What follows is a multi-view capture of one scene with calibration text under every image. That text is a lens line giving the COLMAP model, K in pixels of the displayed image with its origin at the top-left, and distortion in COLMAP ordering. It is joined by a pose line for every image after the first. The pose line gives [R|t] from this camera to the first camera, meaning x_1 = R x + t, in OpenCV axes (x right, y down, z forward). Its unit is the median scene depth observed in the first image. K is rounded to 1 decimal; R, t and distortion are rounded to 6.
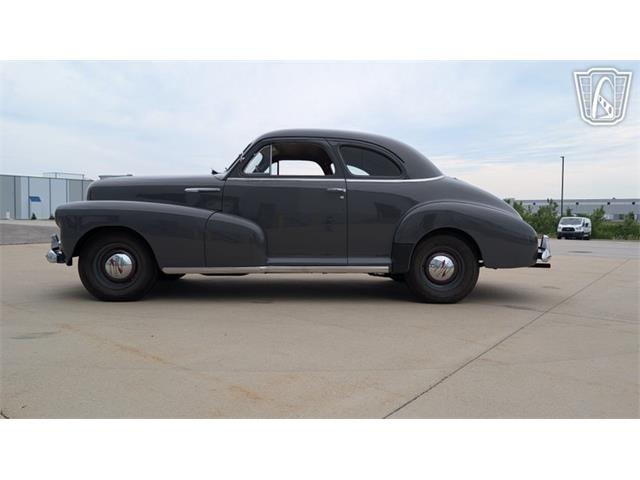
lens RADIAL K [[469.2, 0, 321.2], [0, 469.2, 227.4], [0, 0, 1]] dist [0.025629, -0.023903]
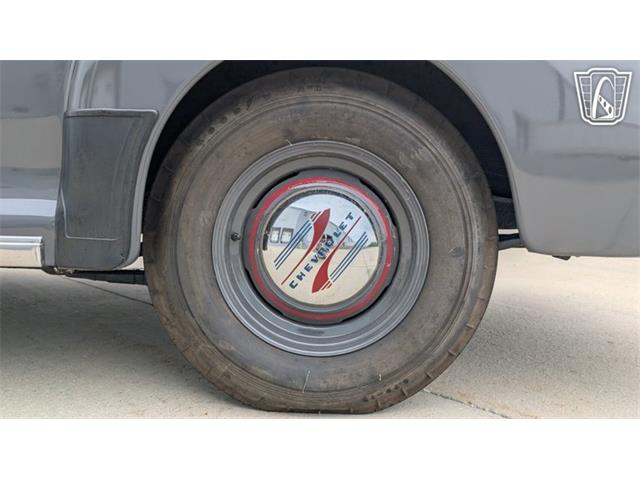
lens RADIAL K [[488.4, 0, 317.1], [0, 488.4, 238.7], [0, 0, 1]] dist [0.025351, -0.002748]
pose [[0.998948, 0.023839, -0.039171, 0.264011], [-0.020984, 0.997202, 0.071745, 0.066421], [0.040772, -0.070848, 0.996654, 0.779975]]
